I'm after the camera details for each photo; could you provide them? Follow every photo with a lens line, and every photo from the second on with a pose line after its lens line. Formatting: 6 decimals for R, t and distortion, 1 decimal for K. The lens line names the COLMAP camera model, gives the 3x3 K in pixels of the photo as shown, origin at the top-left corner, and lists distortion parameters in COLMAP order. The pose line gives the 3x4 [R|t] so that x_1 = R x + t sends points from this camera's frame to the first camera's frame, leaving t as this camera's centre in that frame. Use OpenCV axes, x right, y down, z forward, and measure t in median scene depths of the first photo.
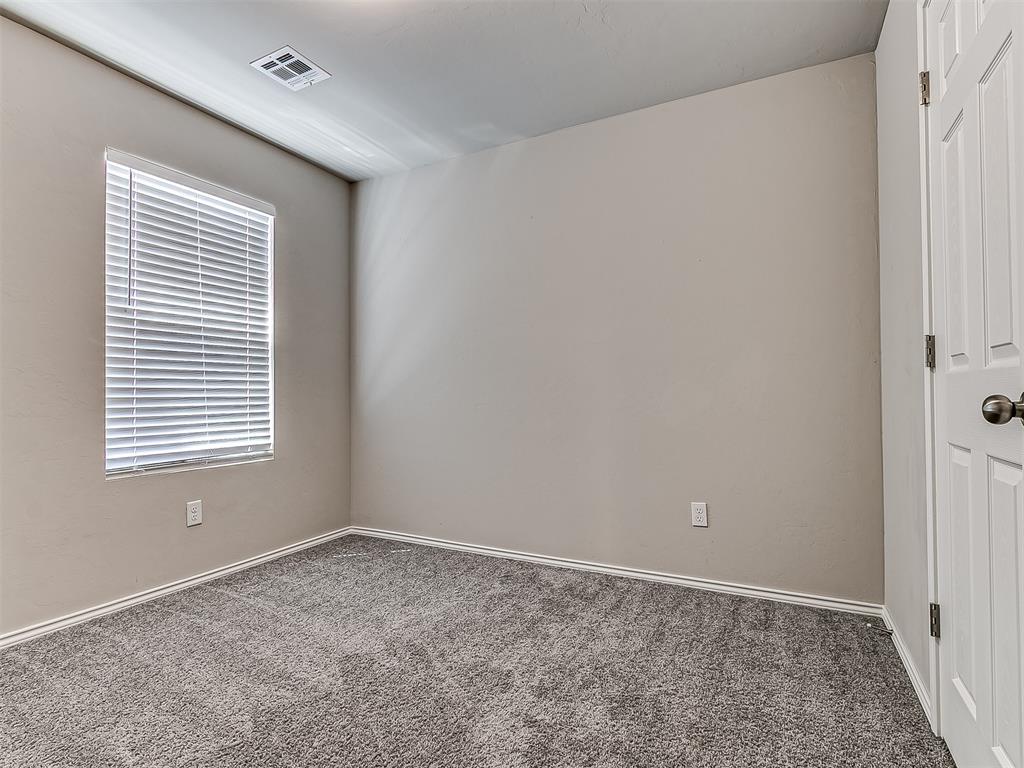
lens RADIAL K [[512.7, 0, 511.4], [0, 512.7, 391.8], [0, 0, 1]] dist [0.002014, -0.001350]
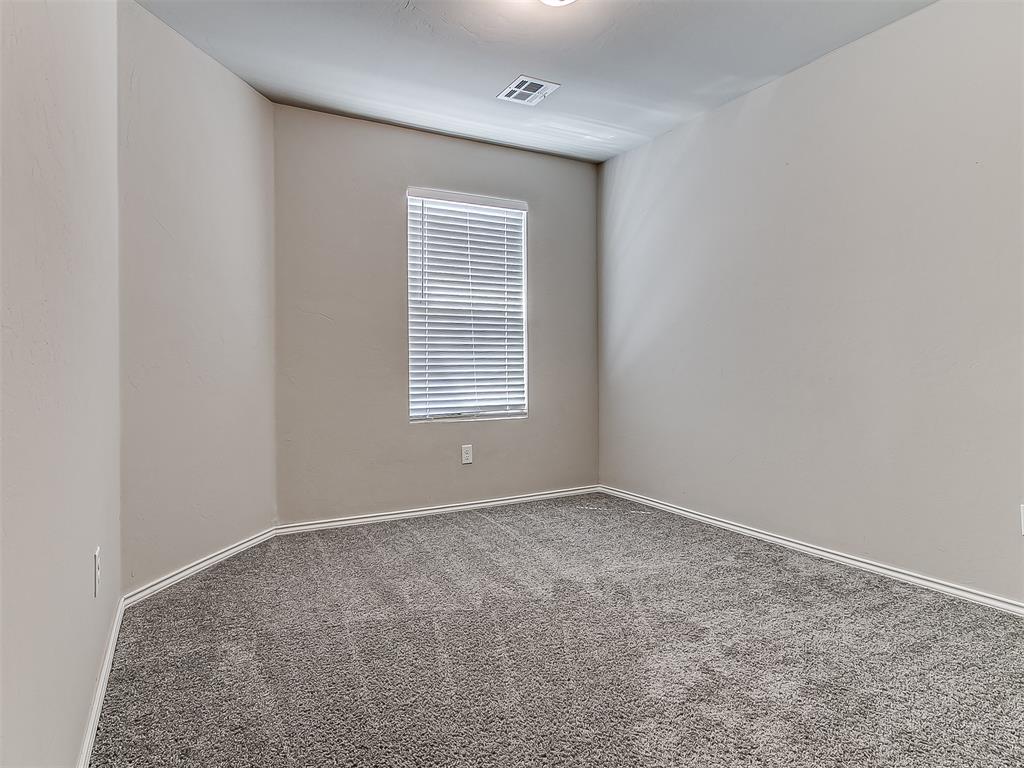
lens RADIAL K [[628.9, 0, 544.9], [0, 628.9, 377.5], [0, 0, 1]] dist [-0.000805, -0.001086]
pose [[0.848777, 0.010166, -0.528653, 0.354593], [0.005111, 0.999611, 0.027428, -0.000277], [0.528726, -0.025982, 0.848395, -0.219394]]
